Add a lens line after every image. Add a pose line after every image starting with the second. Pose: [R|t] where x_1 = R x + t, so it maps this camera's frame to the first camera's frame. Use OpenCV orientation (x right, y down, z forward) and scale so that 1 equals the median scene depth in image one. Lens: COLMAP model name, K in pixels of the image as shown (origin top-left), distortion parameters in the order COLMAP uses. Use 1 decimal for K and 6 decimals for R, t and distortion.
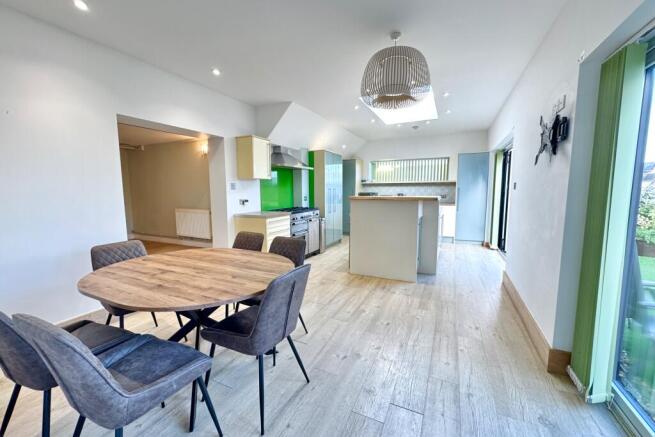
lens RADIAL K [[258.5, 0, 327.5], [0, 258.5, 218.5], [0, 0, 1]] dist [0.000526, 0.000149]
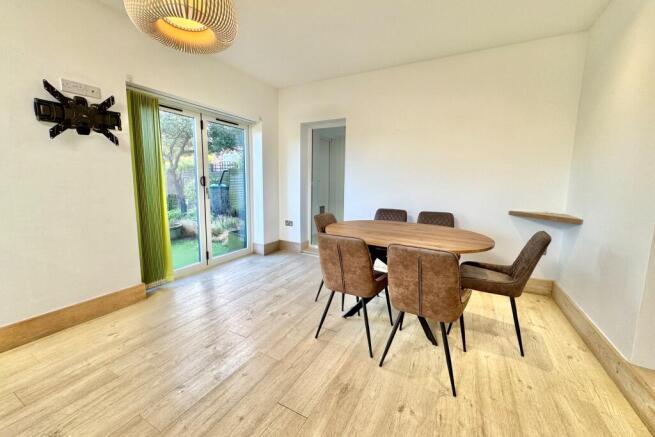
lens RADIAL K [[258.5, 0, 327.5], [0, 258.5, 218.5], [0, 0, 1]] dist [0.000526, 0.000149]
pose [[-0.999141, -0.016188, 0.038149, -0.118704], [-0.006181, 0.968463, 0.249080, -0.124481], [-0.040978, 0.248630, -0.967731, 1.426662]]
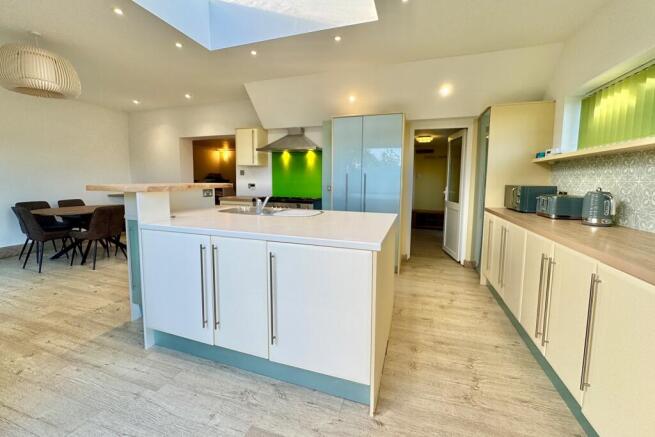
lens RADIAL K [[261.8, 0, 328.0], [0, 261.8, 203.8], [0, 0, 1]] dist [0.000189, 0.000067]
pose [[0.123995, 0.103286, -0.986893, 1.286516], [-0.113019, 0.989566, 0.089366, -0.188888], [0.985826, 0.100457, 0.134374, 1.736163]]
